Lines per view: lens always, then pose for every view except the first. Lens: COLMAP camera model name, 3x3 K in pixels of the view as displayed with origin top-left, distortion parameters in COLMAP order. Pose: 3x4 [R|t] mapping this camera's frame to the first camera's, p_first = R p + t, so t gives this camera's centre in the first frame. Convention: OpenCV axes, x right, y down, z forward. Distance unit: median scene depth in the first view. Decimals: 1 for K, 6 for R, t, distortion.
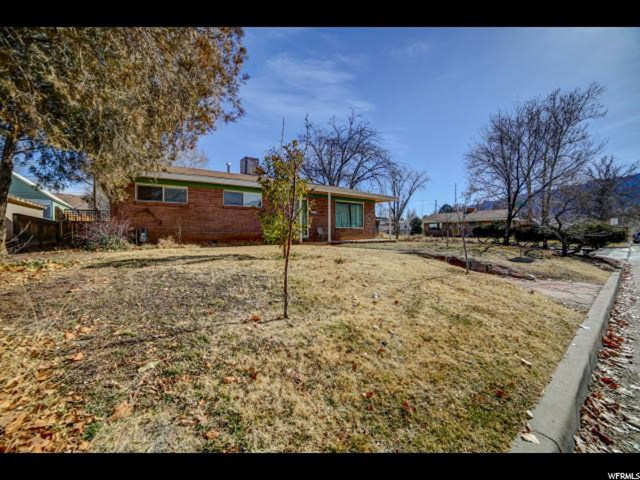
lens RADIAL K [[260.1, 0, 317.4], [0, 260.1, 239.5], [0, 0, 1]] dist [-0.110643, 0.038730]
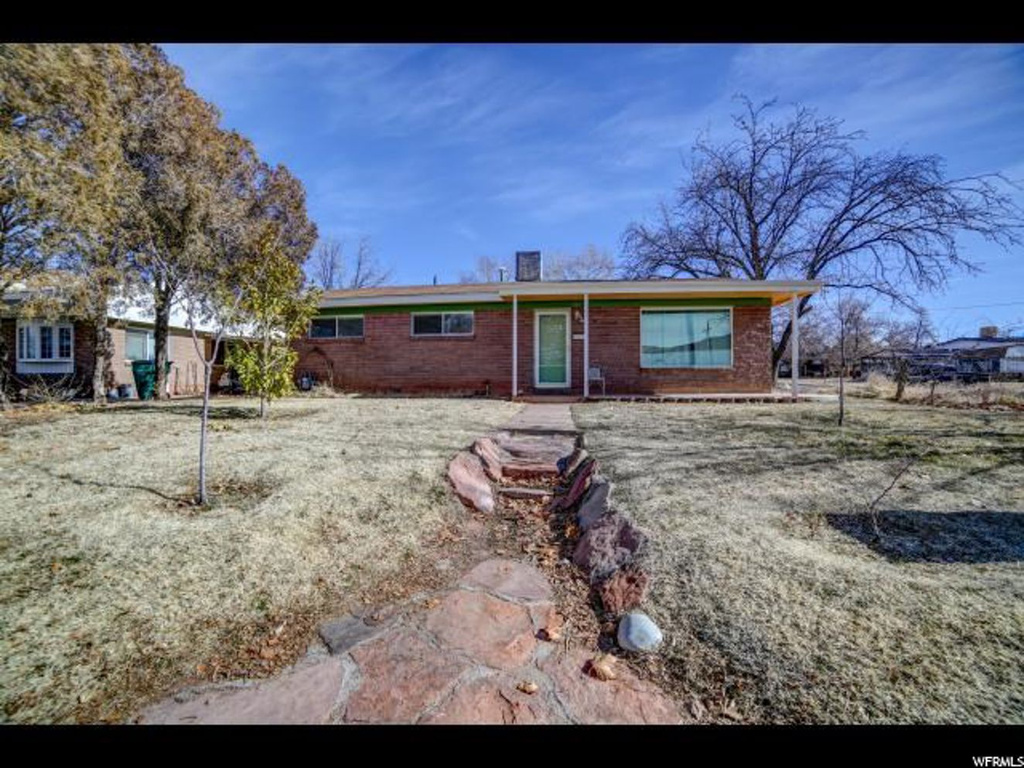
lens RADIAL K [[410.5, 0, 512.0], [0, 410.5, 384.0], [0, 0, 1]] dist [-0.025311, -0.000041]
pose [[0.722898, 0.008914, -0.690897, 0.581050], [-0.014948, 0.999885, -0.002740, -0.011192], [0.690793, 0.012308, 0.722948, 0.430174]]
